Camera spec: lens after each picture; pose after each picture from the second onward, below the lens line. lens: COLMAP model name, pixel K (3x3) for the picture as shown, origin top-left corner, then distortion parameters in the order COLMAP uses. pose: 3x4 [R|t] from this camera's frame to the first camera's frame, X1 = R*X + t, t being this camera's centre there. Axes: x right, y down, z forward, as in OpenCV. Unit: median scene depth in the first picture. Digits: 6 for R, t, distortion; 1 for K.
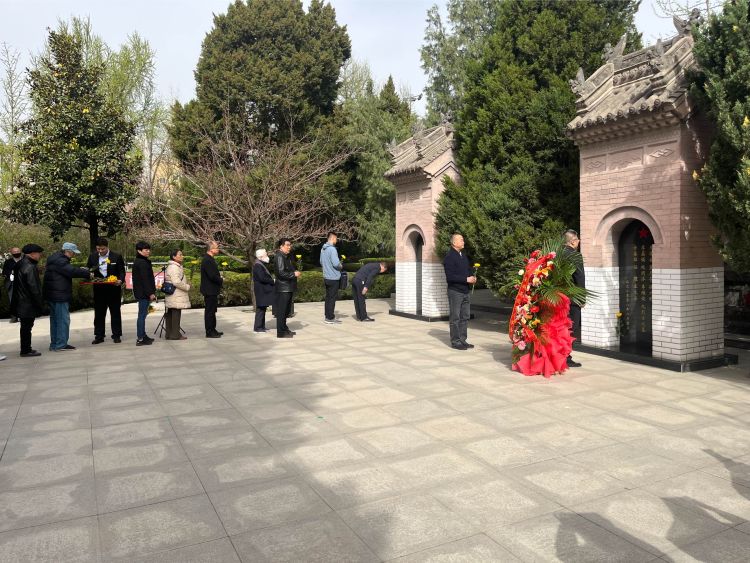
lens RADIAL K [[564.7, 0, 375.0], [0, 564.7, 281.5], [0, 0, 1]] dist [0.020389, -0.005147]
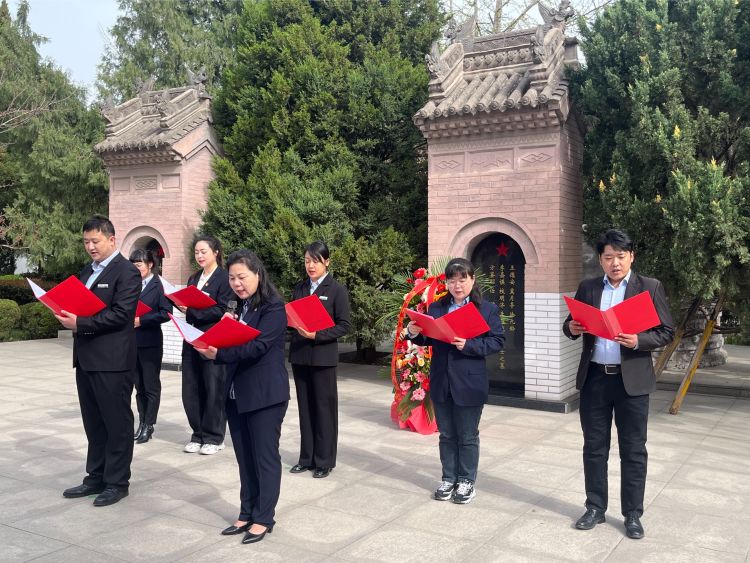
lens RADIAL K [[752.0, 0, 375.0], [0, 752.0, 281.5], [0, 0, 1]] dist [0.050064, 0.007096]
pose [[0.857588, 0.013487, 0.514161, -0.255530], [0.007101, 0.999250, -0.038055, 0.001674], [-0.514289, 0.036286, 0.856849, 0.141179]]
